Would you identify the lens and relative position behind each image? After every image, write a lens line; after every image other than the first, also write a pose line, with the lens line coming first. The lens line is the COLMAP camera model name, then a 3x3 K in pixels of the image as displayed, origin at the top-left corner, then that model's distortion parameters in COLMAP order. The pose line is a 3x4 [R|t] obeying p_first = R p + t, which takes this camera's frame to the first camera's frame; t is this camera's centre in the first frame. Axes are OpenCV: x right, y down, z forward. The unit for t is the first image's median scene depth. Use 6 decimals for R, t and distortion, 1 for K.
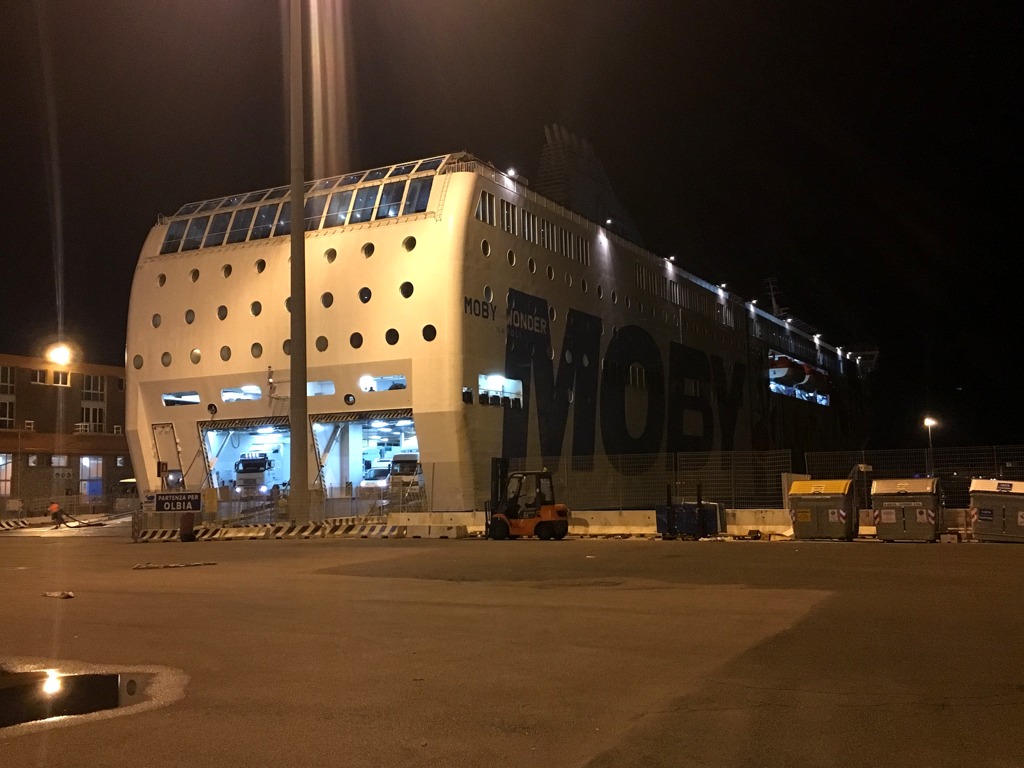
lens RADIAL K [[1063.0, 0, 512.0], [0, 1063.0, 384.0], [0, 0, 1]] dist [0.015088, 0.015686]
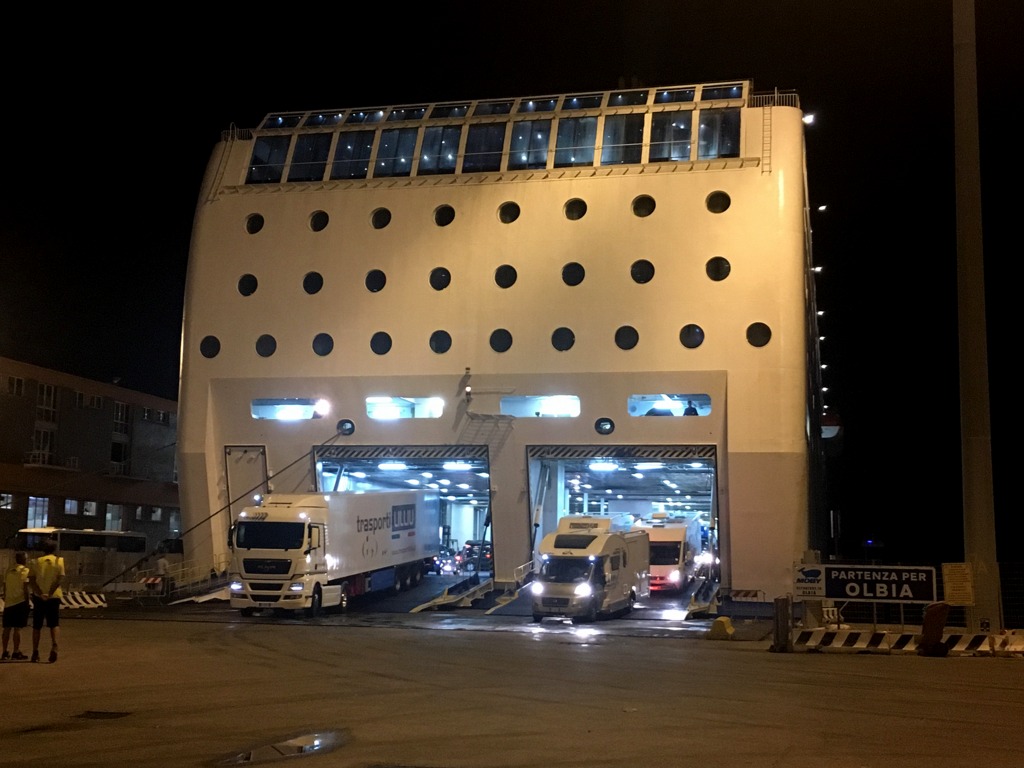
lens RADIAL K [[1320.9, 0, 512.0], [0, 1320.9, 384.0], [0, 0, 1]] dist [0.087074, -0.004112]
pose [[0.969727, 0.070990, 0.233646, -0.390908], [-0.062141, 0.997051, -0.045030, 0.028223], [-0.236154, 0.029148, 0.971278, 0.203515]]
